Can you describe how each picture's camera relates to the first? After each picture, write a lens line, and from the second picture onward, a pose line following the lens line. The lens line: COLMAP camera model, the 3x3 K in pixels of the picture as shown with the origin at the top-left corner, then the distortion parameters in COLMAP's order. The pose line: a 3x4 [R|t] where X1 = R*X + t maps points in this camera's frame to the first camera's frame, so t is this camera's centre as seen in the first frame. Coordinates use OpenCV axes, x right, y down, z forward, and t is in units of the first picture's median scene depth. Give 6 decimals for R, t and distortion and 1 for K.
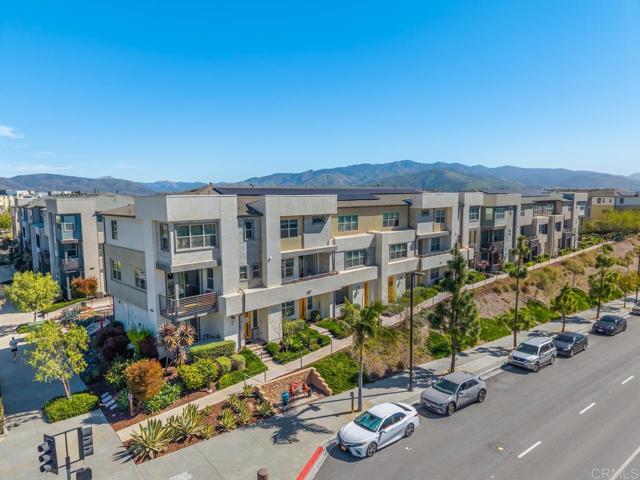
lens RADIAL K [[427.7, 0, 318.7], [0, 427.7, 237.8], [0, 0, 1]] dist [0.052608, -0.058174]
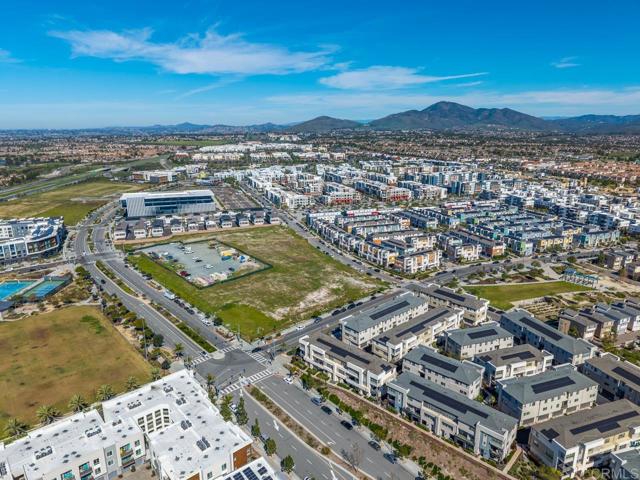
lens RADIAL K [[429.8, 0, 317.6], [0, 429.8, 238.8], [0, 0, 1]] dist [0.027224, -0.017672]
pose [[0.052734, 0.264491, -0.962945, 4.281156], [-0.103653, 0.960528, 0.258151, -2.505831], [0.993215, 0.086199, 0.078068, 0.425401]]
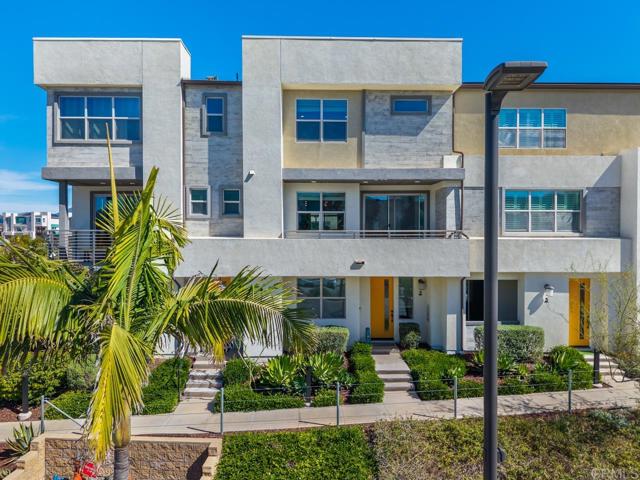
lens RADIAL K [[429.8, 0, 317.6], [0, 429.8, 238.8], [0, 0, 1]] dist [0.027224, -0.017672]
pose [[0.739035, 0.015066, -0.673499, 0.210843], [-0.076847, 0.995109, -0.062065, 0.118327], [0.669270, 0.097625, 0.736578, 0.600067]]
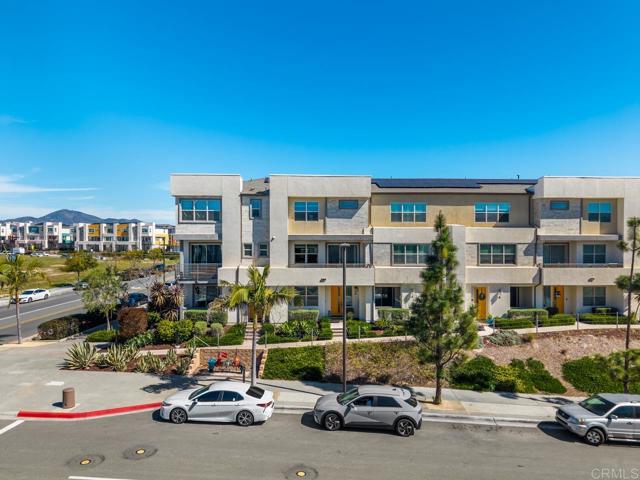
lens RADIAL K [[429.8, 0, 317.6], [0, 429.8, 238.8], [0, 0, 1]] dist [0.027224, -0.017672]
pose [[0.755452, 0.010034, -0.655127, 0.514817], [-0.075081, 0.994622, -0.071345, 0.095339], [0.650888, 0.103085, 0.752143, 0.269307]]
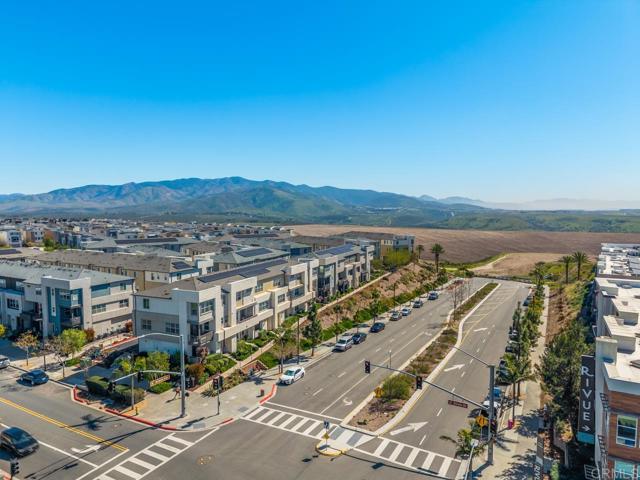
lens RADIAL K [[425.5, 0, 319.6], [0, 425.5, 239.6], [0, 0, 1]] dist [0.062801, -0.083239]
pose [[0.924400, -0.016551, 0.381064, -0.439719], [0.028467, 0.999265, -0.025655, -0.210556], [-0.380360, 0.034563, 0.924192, -0.977746]]
